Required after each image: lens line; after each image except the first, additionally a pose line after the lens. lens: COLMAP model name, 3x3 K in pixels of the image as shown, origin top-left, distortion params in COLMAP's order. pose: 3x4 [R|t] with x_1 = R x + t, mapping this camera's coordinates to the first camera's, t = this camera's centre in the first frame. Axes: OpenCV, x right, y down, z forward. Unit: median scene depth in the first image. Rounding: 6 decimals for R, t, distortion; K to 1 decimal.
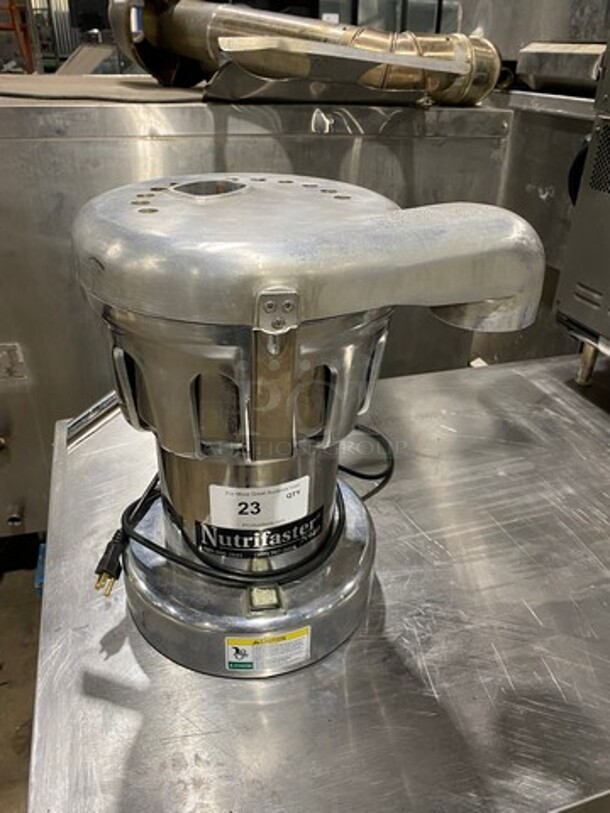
lens RADIAL K [[631.5, 0, 309.0], [0, 631.5, 406.2], [0, 0, 1]] dist [0.071516, 0.003073]
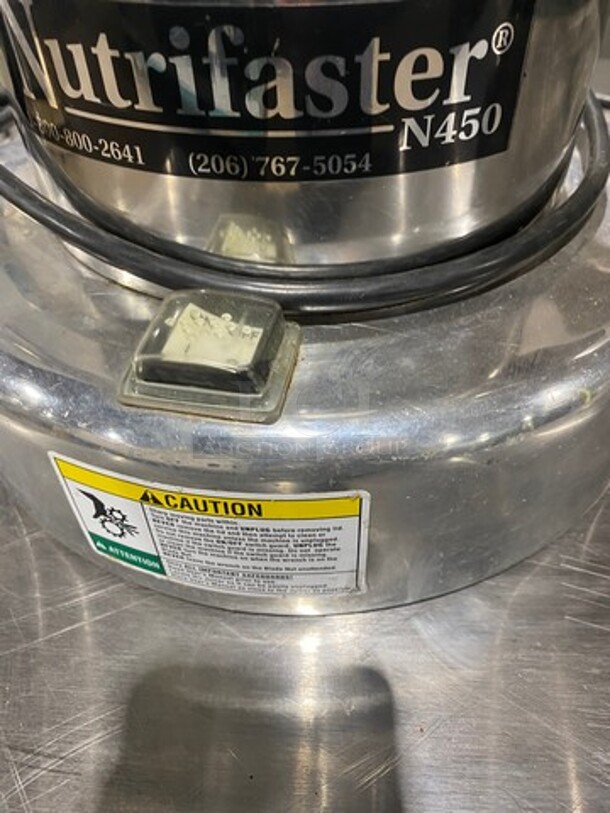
lens RADIAL K [[631.5, 0, 305.9], [0, 631.5, 404.9], [0, 0, 1]] dist [0.071516, 0.003073]
pose [[0.933459, 0.203934, -0.295067, 0.044906], [-0.129383, 0.958699, 0.253291, 0.254032], [0.334535, -0.198261, 0.921292, 0.771559]]
